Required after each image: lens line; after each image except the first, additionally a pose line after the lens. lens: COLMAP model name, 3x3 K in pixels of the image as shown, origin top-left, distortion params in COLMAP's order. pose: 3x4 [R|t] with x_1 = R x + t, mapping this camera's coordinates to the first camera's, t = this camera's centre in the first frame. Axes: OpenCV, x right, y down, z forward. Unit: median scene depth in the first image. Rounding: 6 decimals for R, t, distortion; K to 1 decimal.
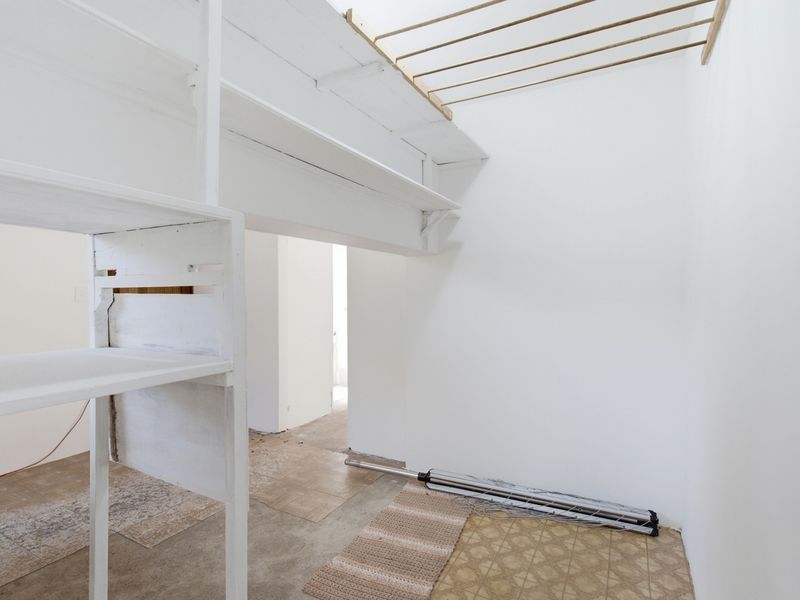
lens RADIAL K [[413.3, 0, 400.2], [0, 413.3, 299.7], [0, 0, 1]] dist [0.003241, -0.000679]
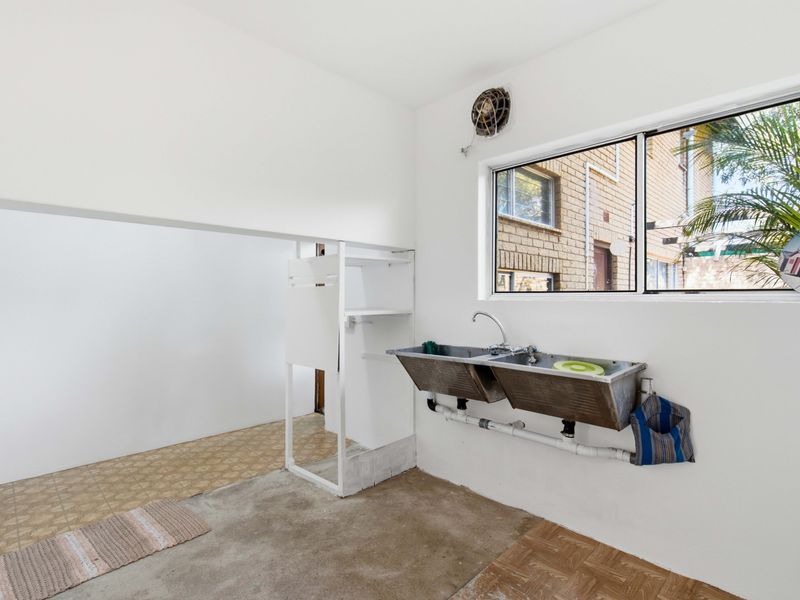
lens RADIAL K [[413.3, 0, 397.4], [0, 413.3, 295.1], [0, 0, 1]] dist [0.003241, -0.000679]
pose [[-0.954530, 0.001324, 0.298112, -0.876922], [0.004491, 0.999941, 0.009938, 0.008433], [-0.298081, 0.010825, -0.954479, 1.562522]]
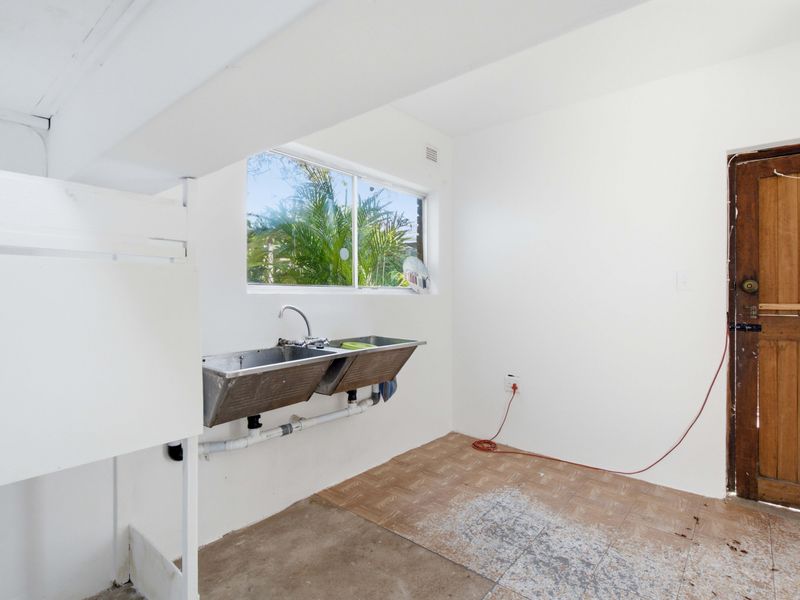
lens RADIAL K [[413.3, 0, 395.9], [0, 413.3, 302.0], [0, 0, 1]] dist [0.003241, -0.000679]
pose [[-0.207585, 0.008076, -0.978184, 0.089365], [-0.004828, 0.999945, 0.009280, 0.041022], [0.978205, 0.006649, -0.207534, 0.951187]]
